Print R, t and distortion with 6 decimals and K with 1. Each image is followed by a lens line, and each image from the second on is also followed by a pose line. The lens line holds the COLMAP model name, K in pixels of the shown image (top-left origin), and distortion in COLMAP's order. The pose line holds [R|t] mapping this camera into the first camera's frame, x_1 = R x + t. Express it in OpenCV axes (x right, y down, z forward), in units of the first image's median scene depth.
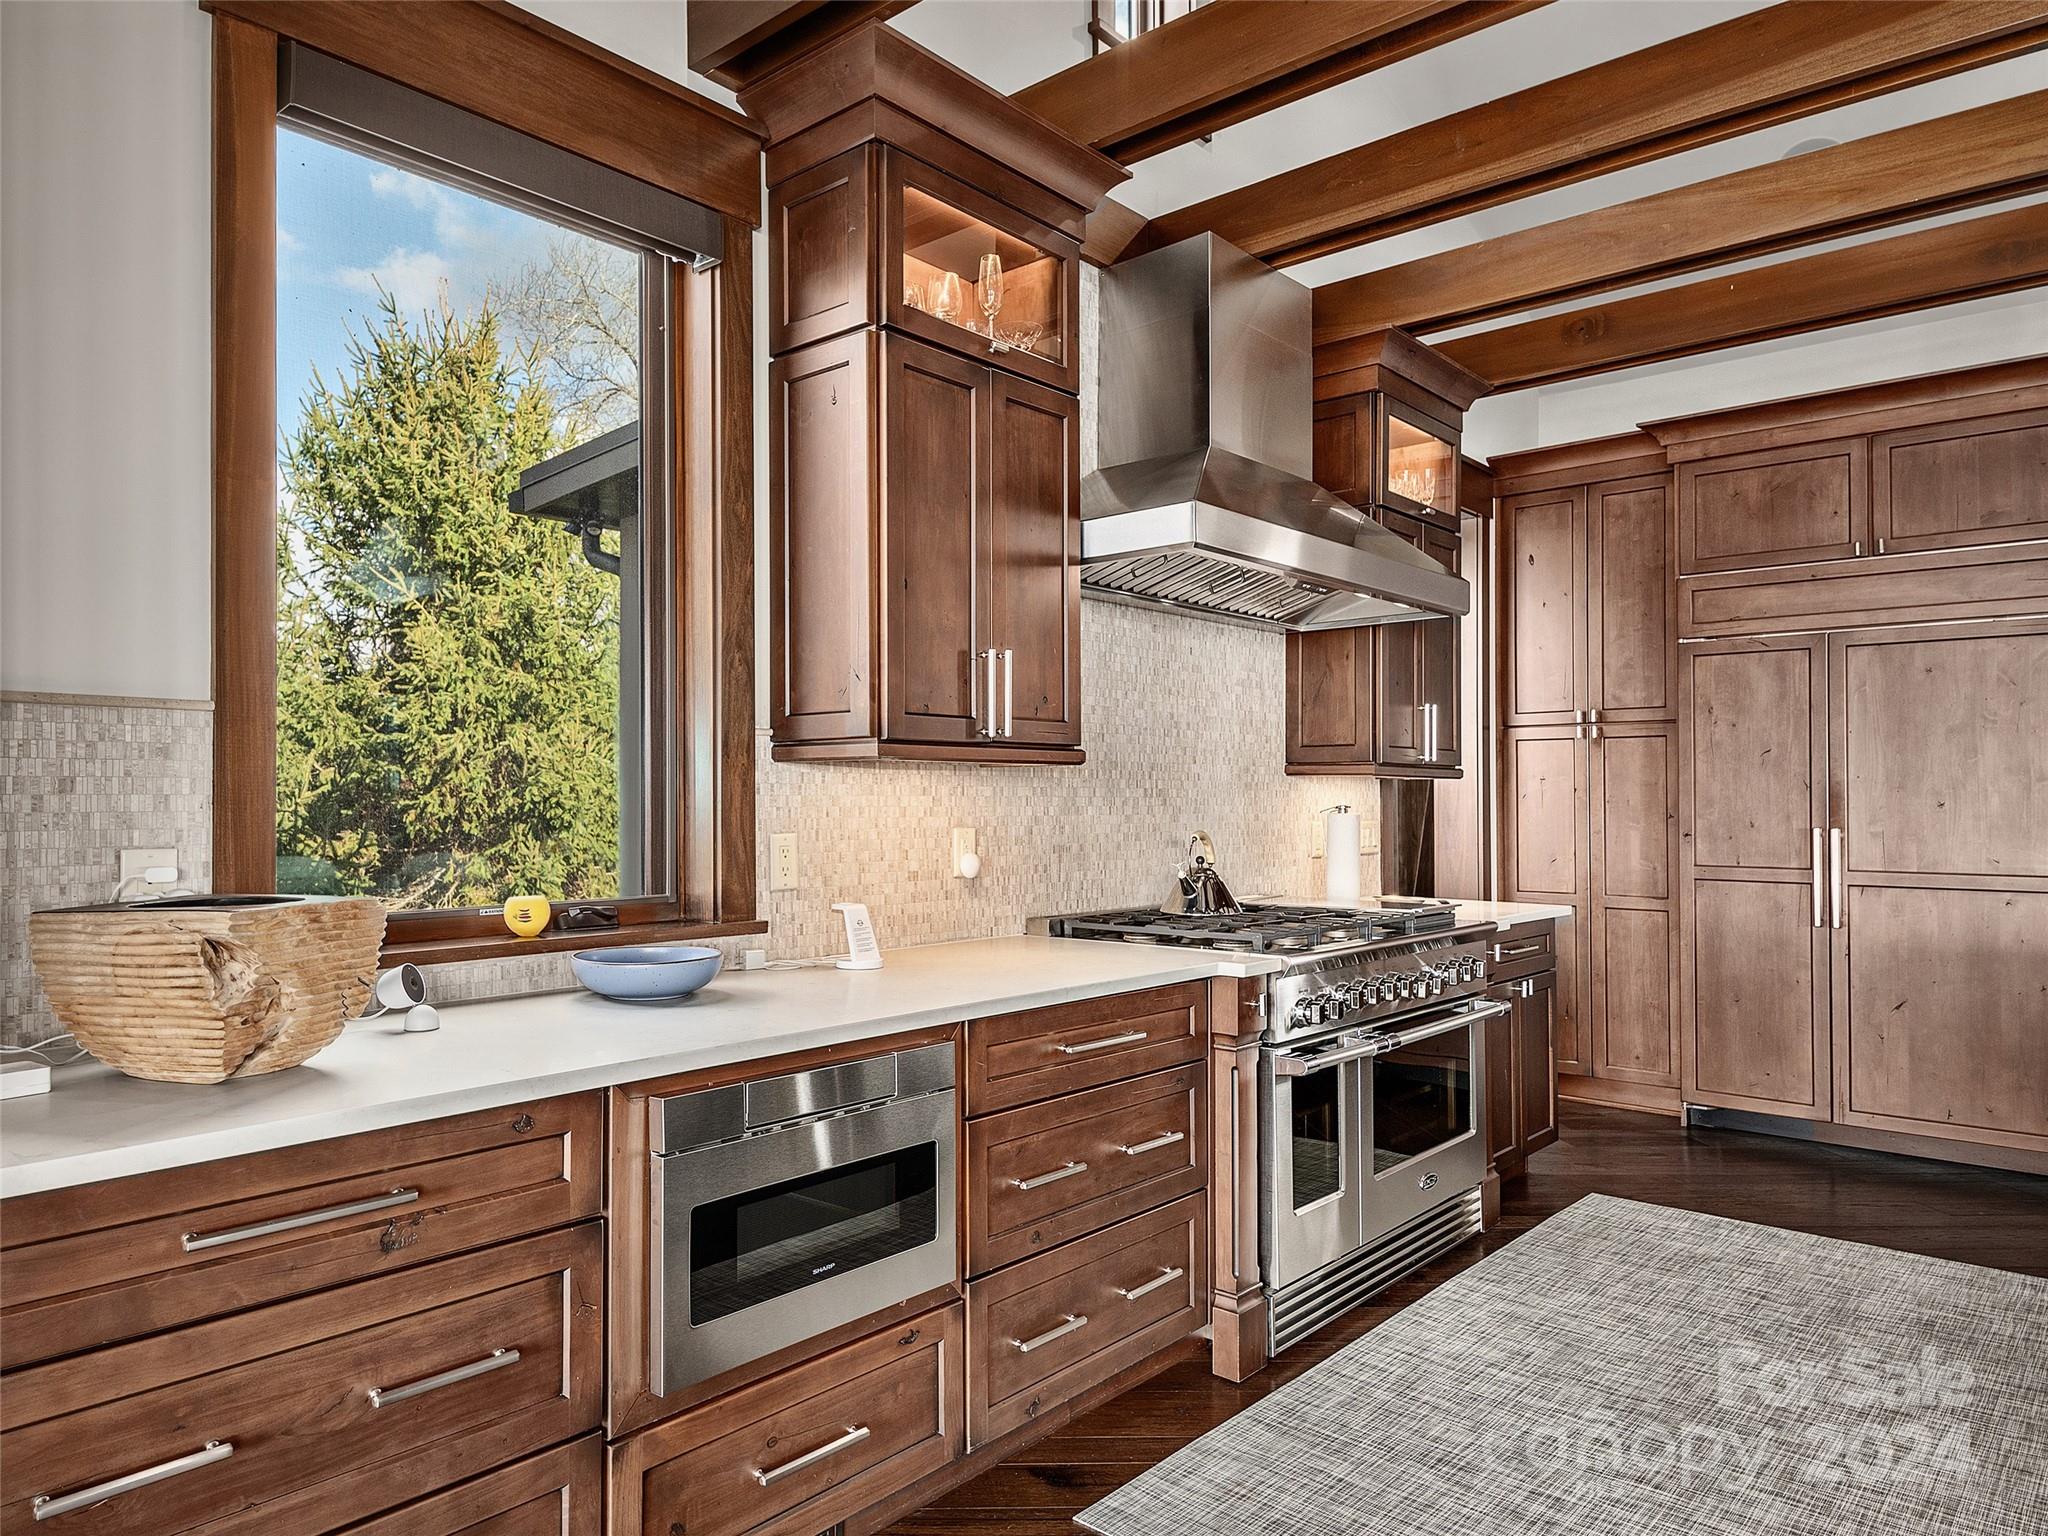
lens RADIAL K [[1423.1, 0, 990.6], [0, 1423.1, 804.5], [0, 0, 1]] dist [0.027834, 0.001300]
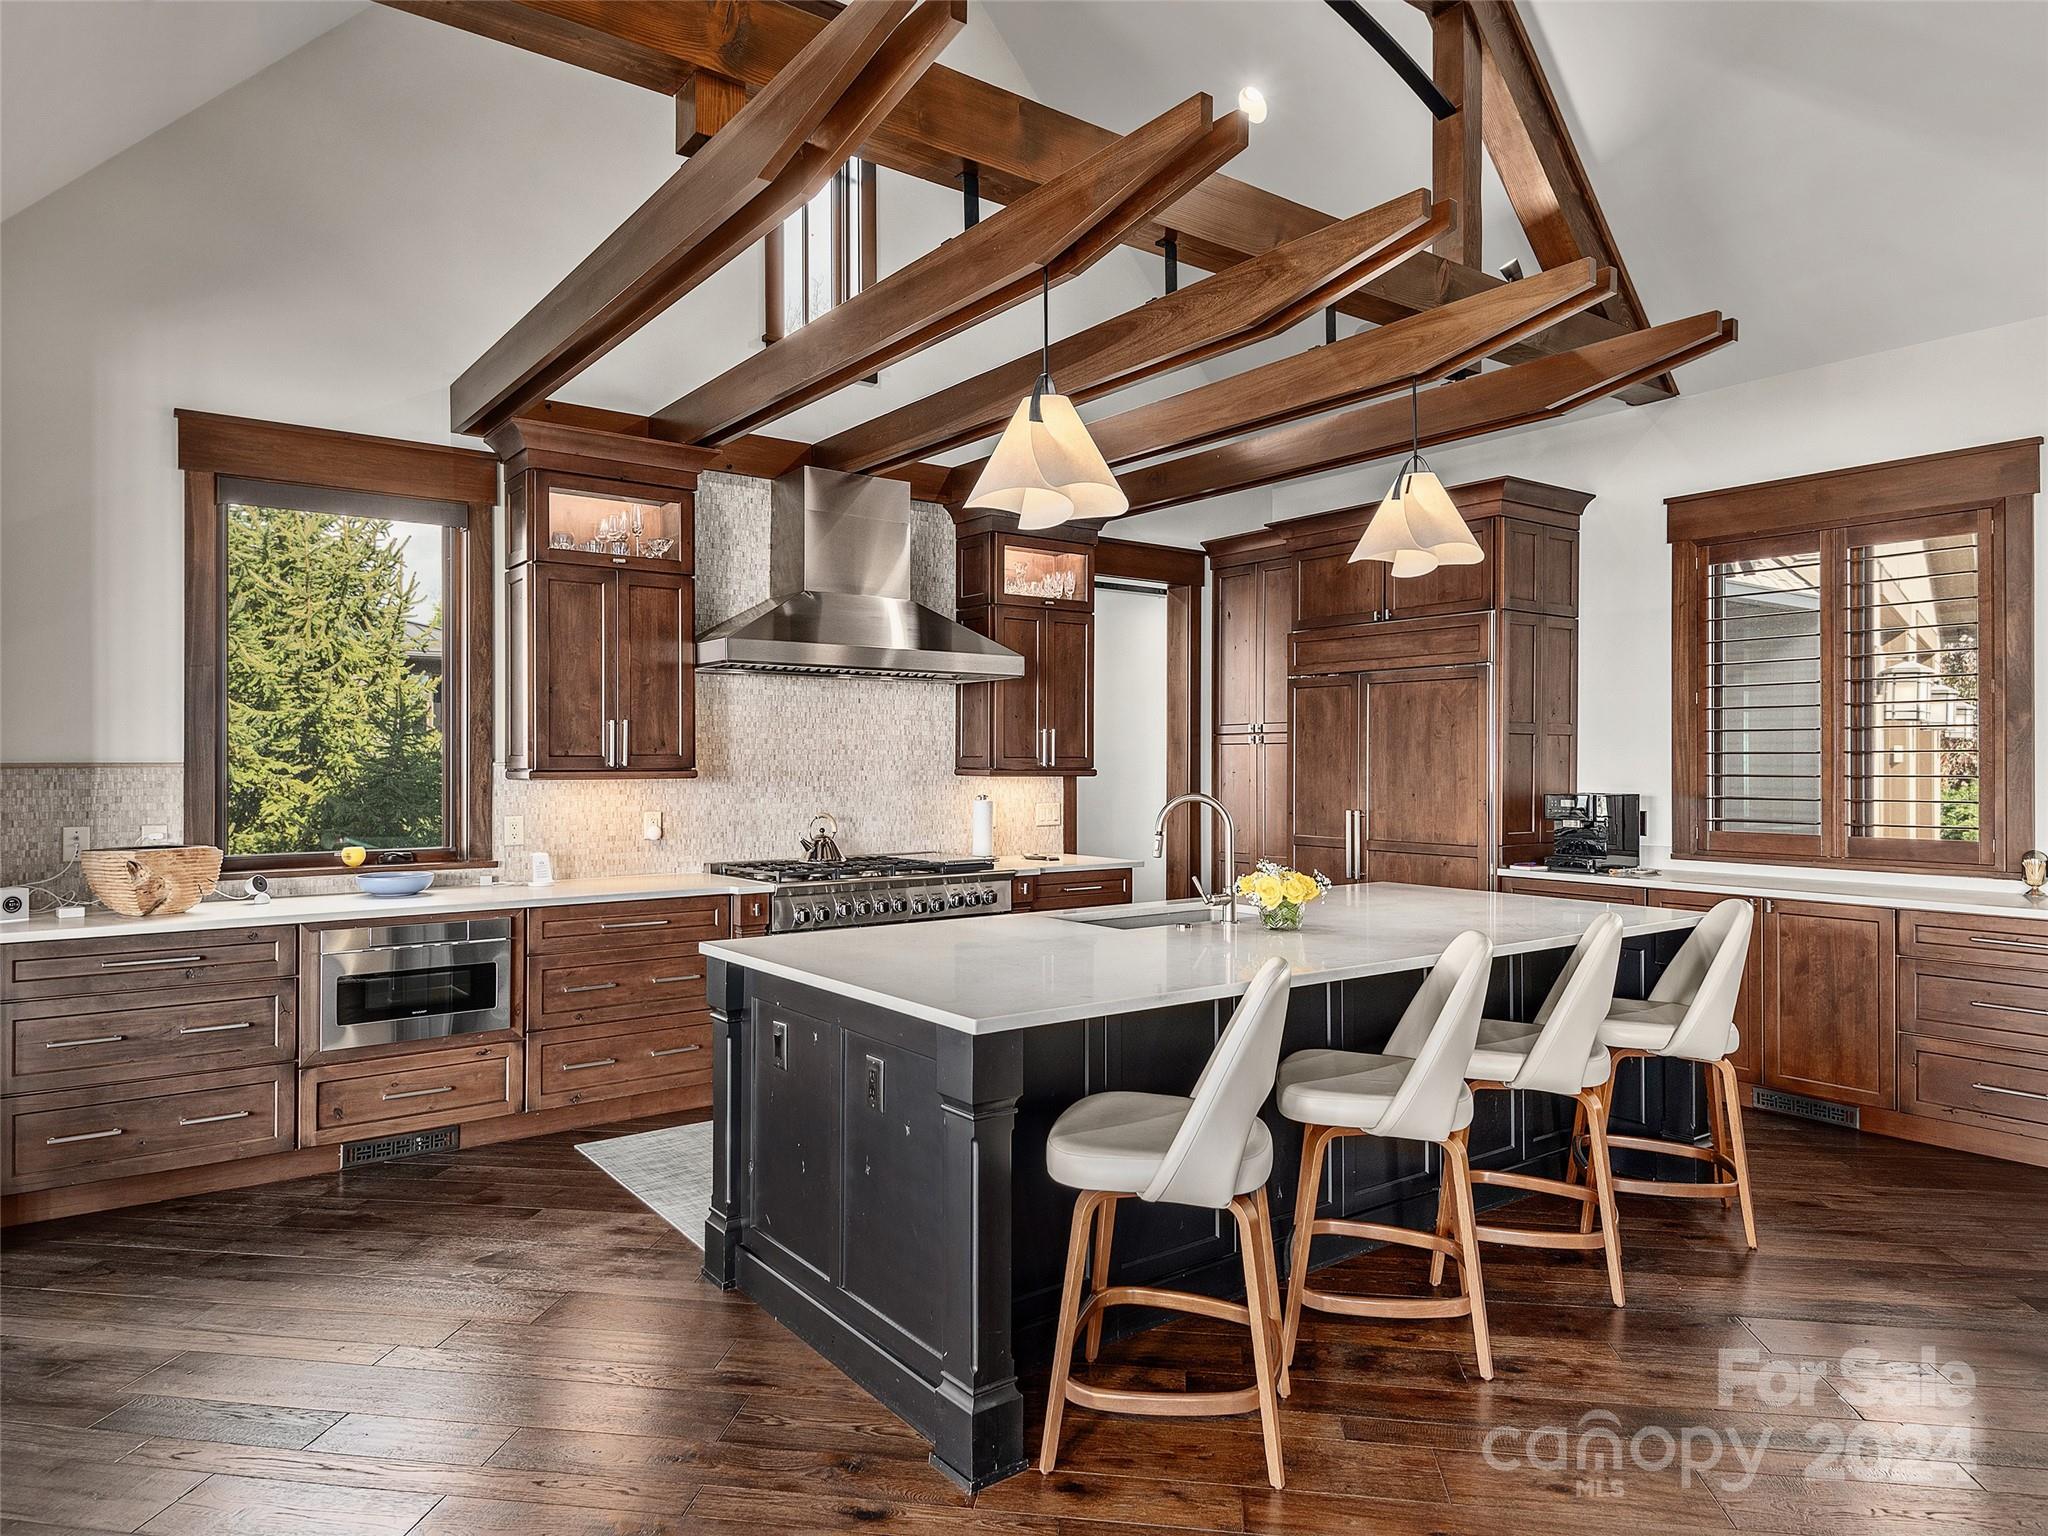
lens RADIAL K [[1342.9, 0, 1029.7], [0, 1342.9, 779.3], [0, 0, 1]] dist [0.043022, -0.018567]
pose [[0.980692, 0.001710, -0.195550, 0.922765], [0.000053, 0.999959, 0.009007, -0.047214], [0.195557, -0.008843, 0.980652, -0.676567]]
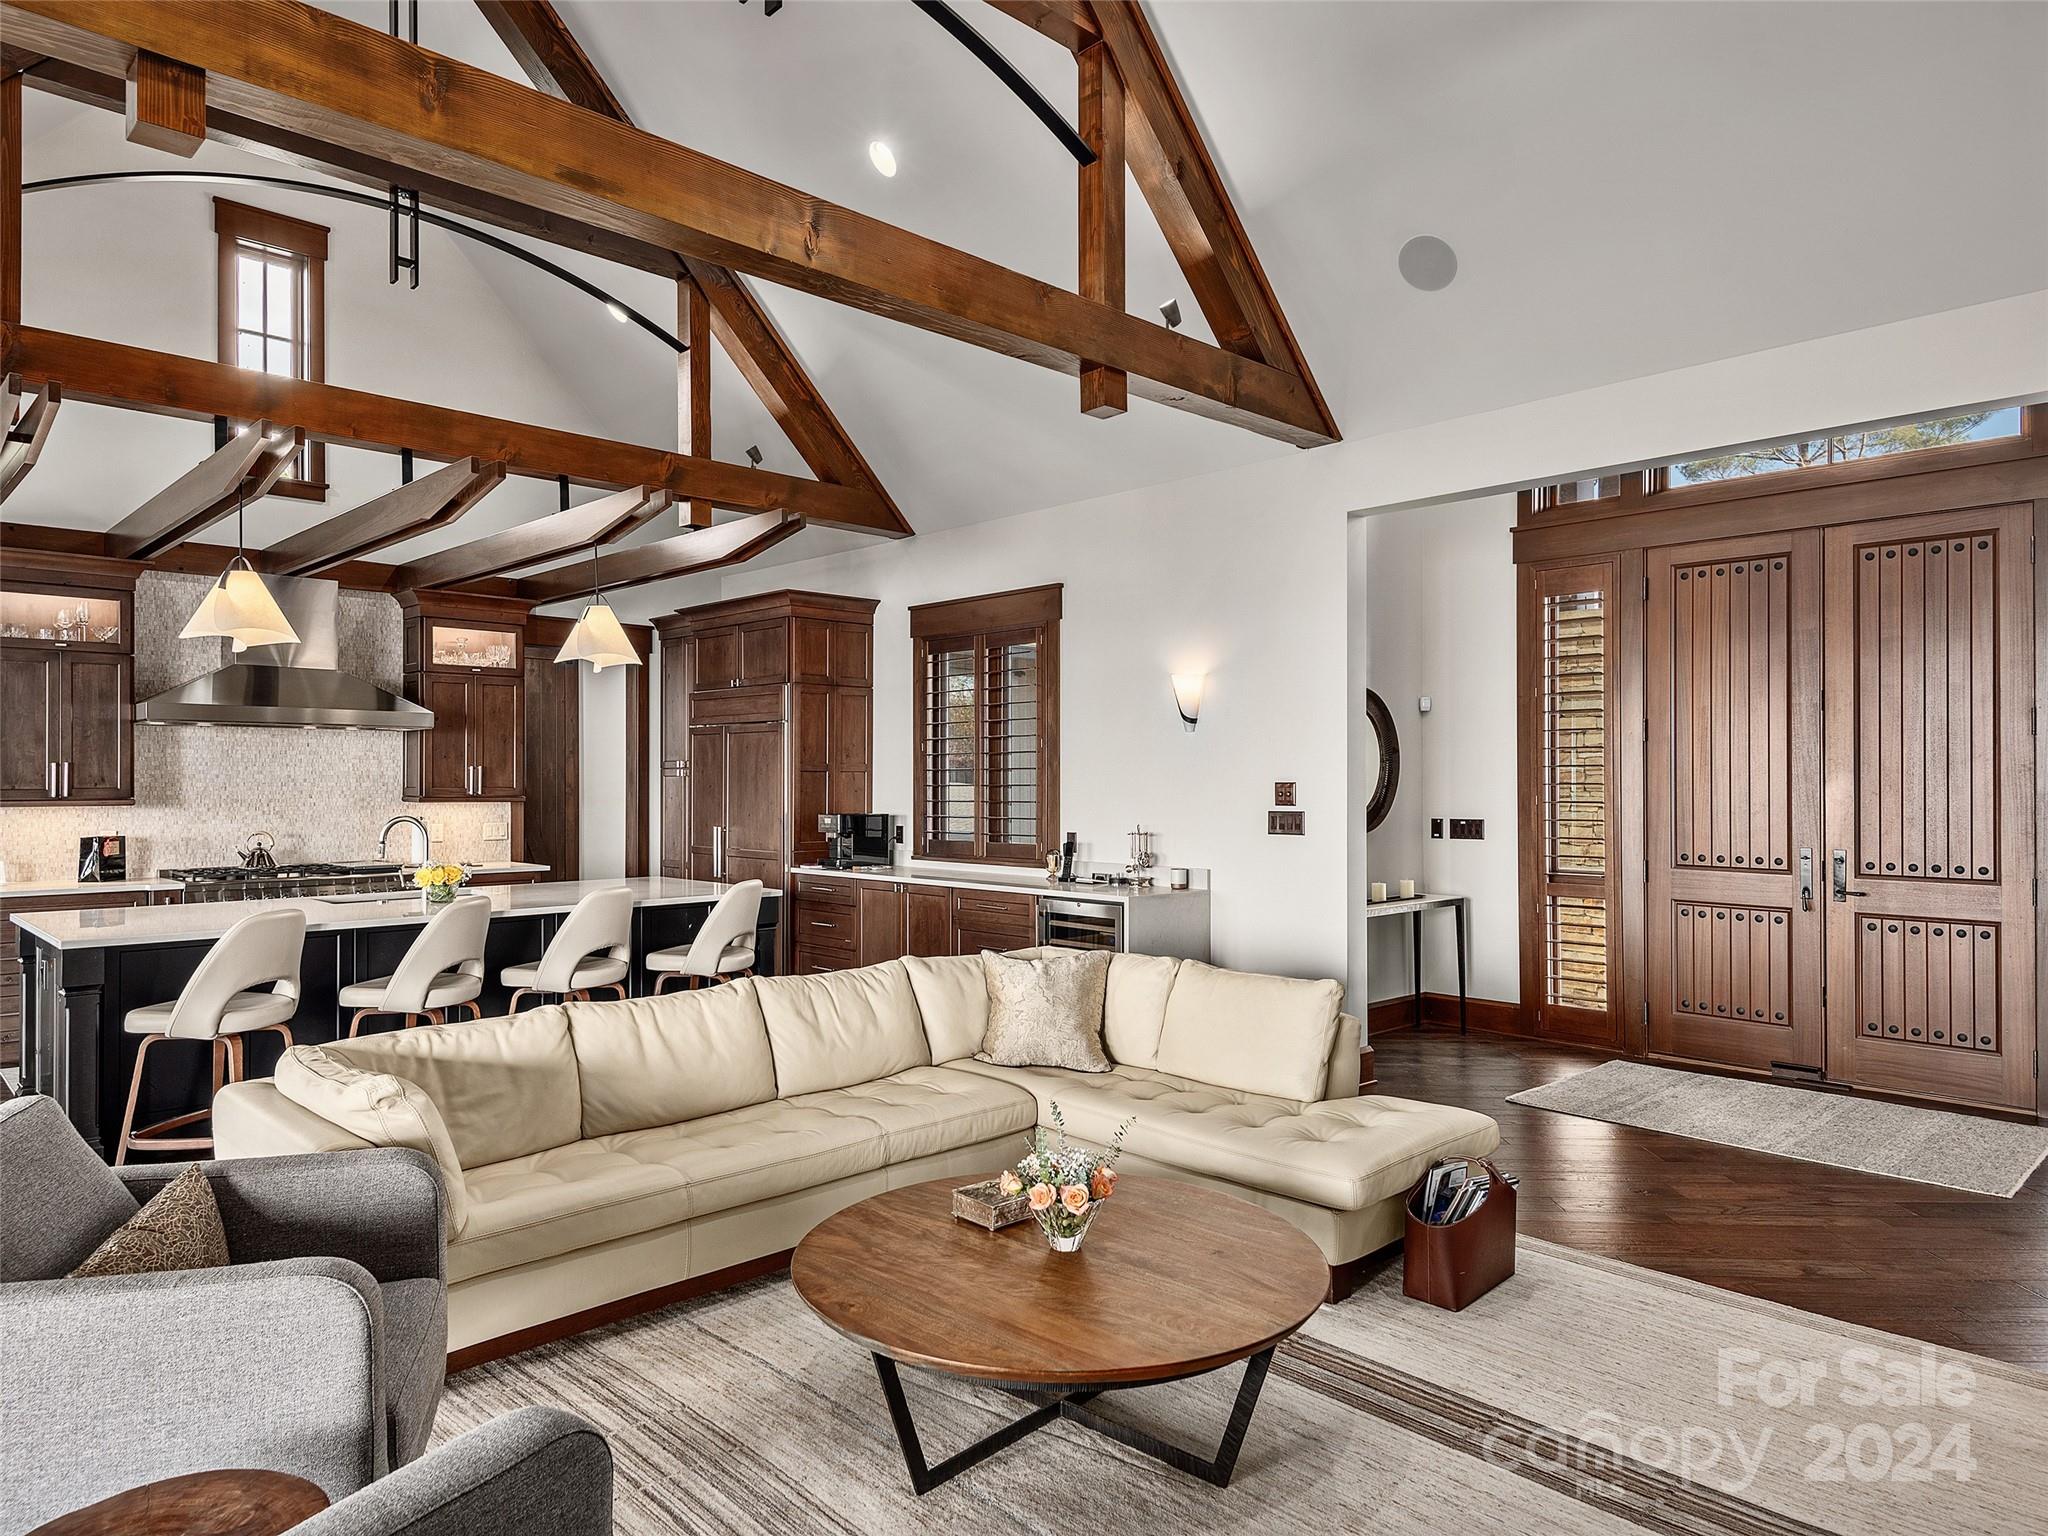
lens RADIAL K [[1342.9, 0, 1036.8], [0, 1342.9, 785.5], [0, 0, 1]] dist [0.043022, -0.018567]
pose [[0.997918, -0.001497, -0.064482, 1.976392], [0.001465, 0.999999, -0.000534, -0.066016], [0.064483, 0.000438, 0.997919, -1.376651]]
